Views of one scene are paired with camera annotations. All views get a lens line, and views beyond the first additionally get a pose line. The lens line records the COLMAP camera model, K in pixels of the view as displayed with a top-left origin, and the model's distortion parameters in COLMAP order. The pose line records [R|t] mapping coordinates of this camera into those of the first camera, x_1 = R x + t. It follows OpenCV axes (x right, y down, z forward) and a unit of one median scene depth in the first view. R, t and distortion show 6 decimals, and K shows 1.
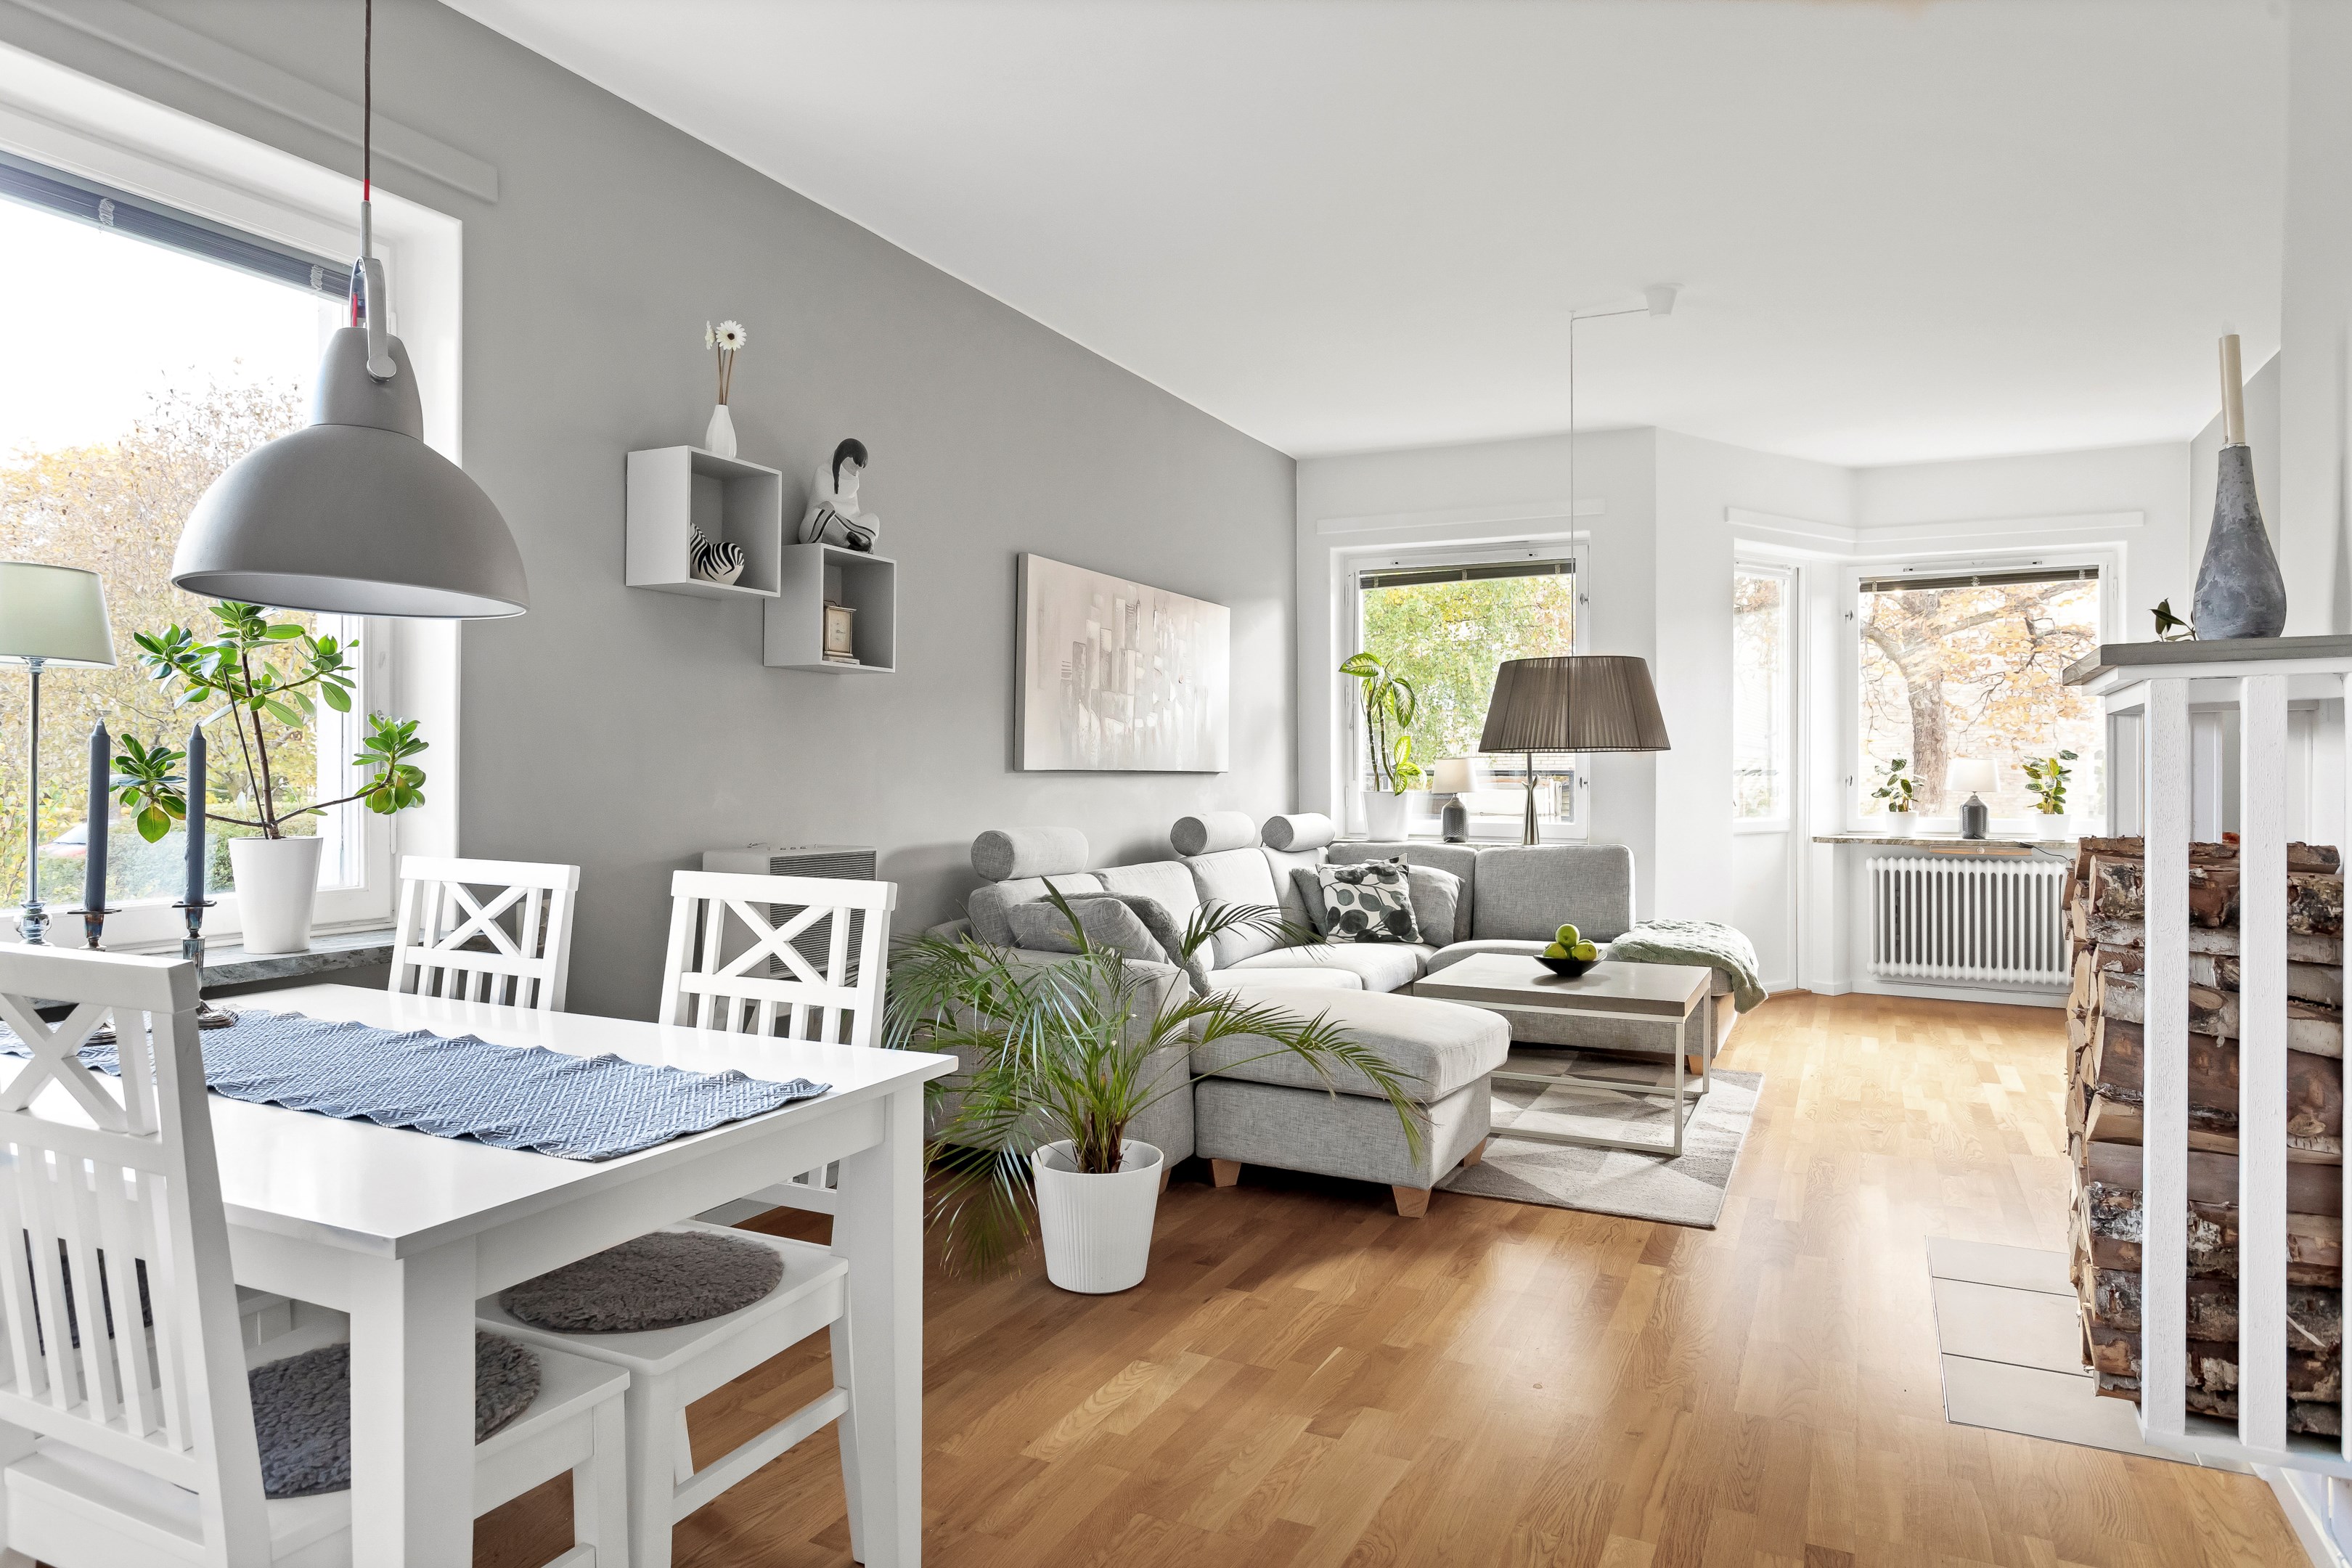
lens RADIAL K [[1375.5, 0, 1190.8], [0, 1375.5, 770.5], [0, 0, 1]] dist [-0.004764, 0.000682]
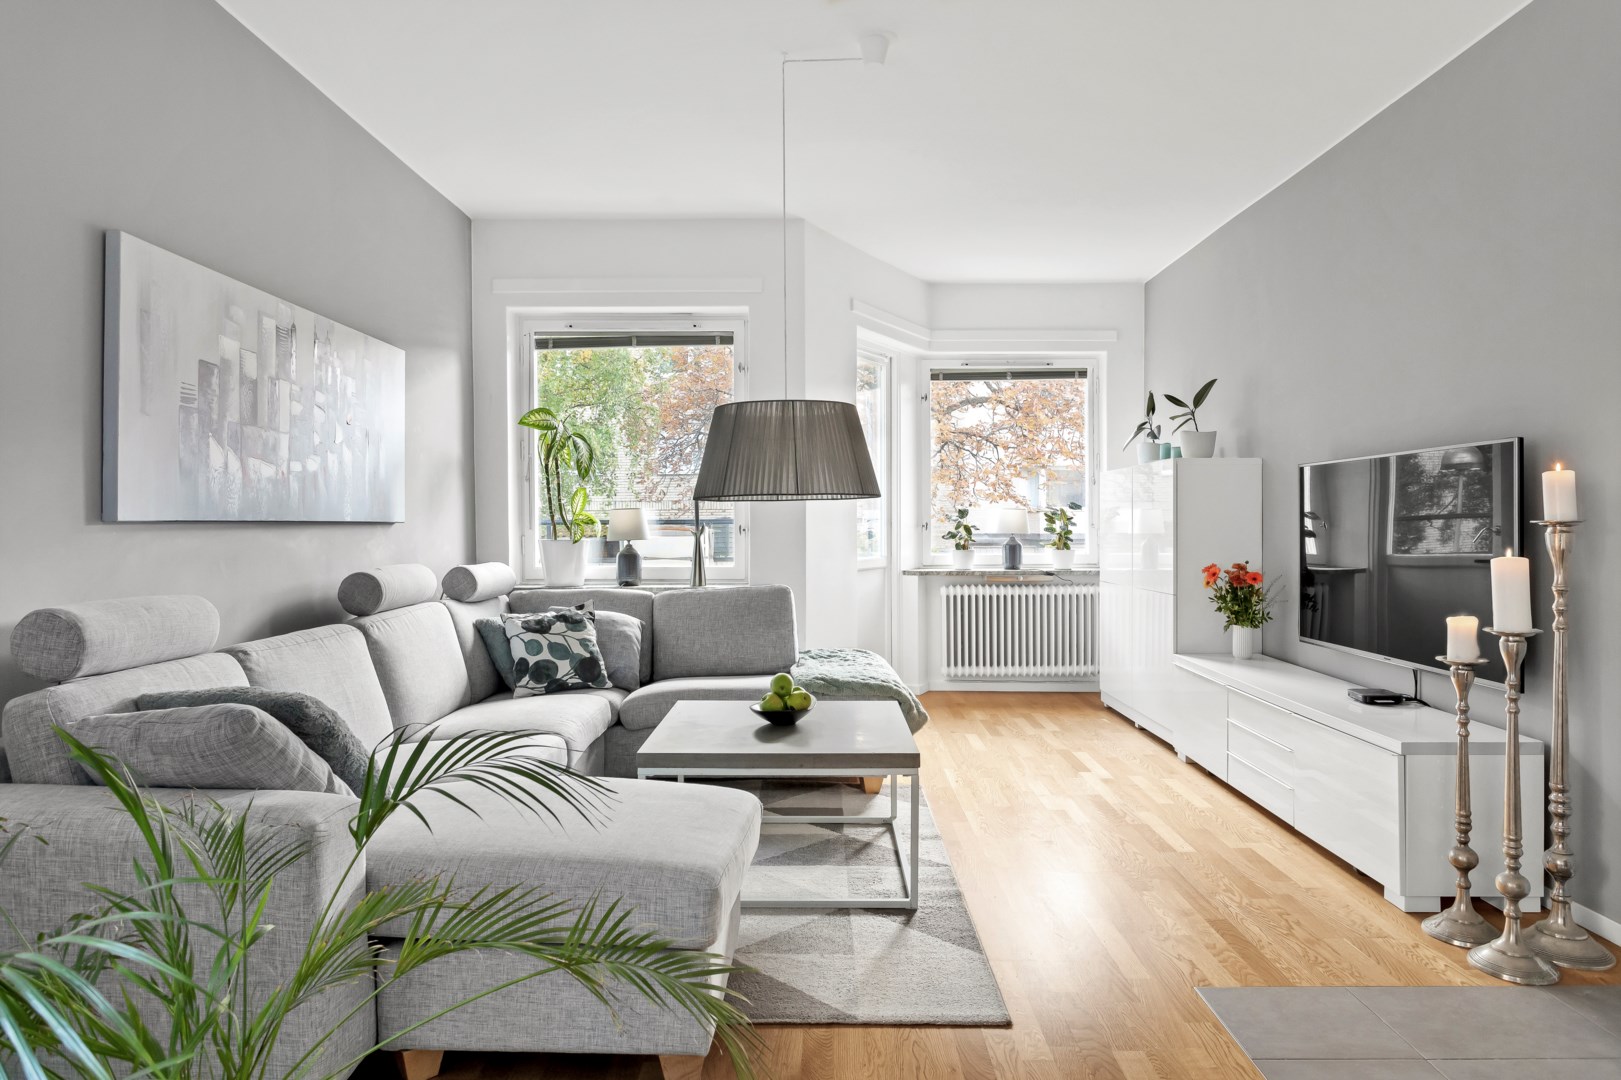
lens RADIAL K [[983.8, 0, 819.6], [0, 983.8, 533.0], [0, 0, 1]] dist [-0.027982, 0.031868]
pose [[0.905298, -0.010987, 0.424634, -0.001050], [0.005789, 0.999892, 0.013529, 0.000944], [-0.424737, -0.009790, 0.905264, 0.263028]]
